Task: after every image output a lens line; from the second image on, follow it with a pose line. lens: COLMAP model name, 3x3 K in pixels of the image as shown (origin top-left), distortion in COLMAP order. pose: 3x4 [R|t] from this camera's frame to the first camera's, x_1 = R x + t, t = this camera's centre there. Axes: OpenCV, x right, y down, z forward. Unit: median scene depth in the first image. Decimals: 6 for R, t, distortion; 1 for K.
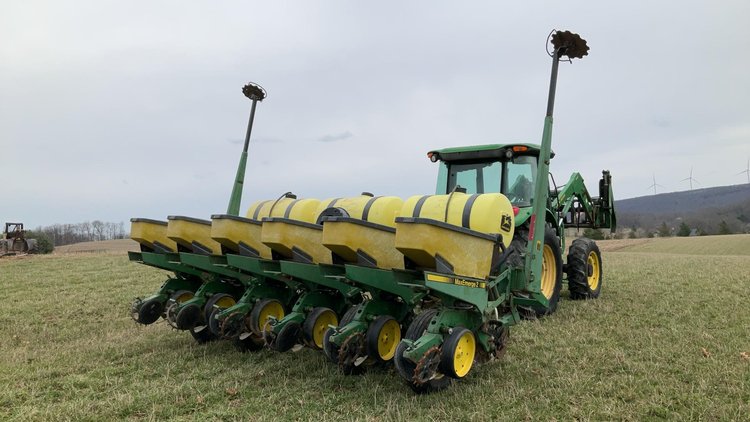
lens RADIAL K [[588.1, 0, 375.0], [0, 588.1, 211.0], [0, 0, 1]] dist [0.069555, -0.125486]
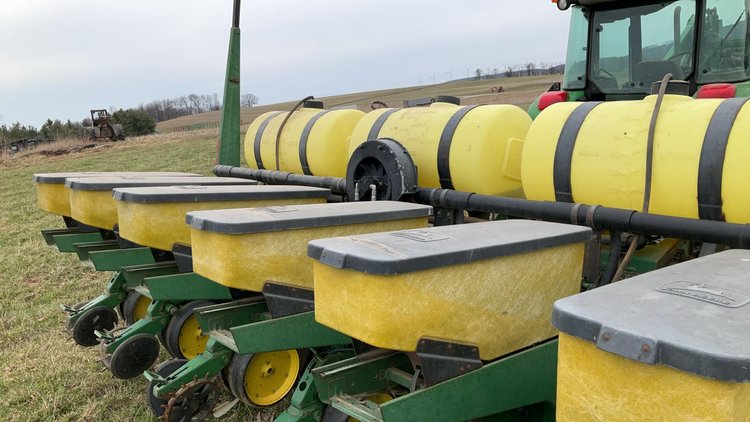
lens RADIAL K [[588.1, 0, 375.0], [0, 588.1, 211.0], [0, 0, 1]] dist [0.069555, -0.125486]
pose [[0.986051, -0.047845, -0.159420, 0.001903], [0.084784, 0.968602, 0.233713, -0.073035], [0.143233, -0.243969, 0.959147, 0.609265]]
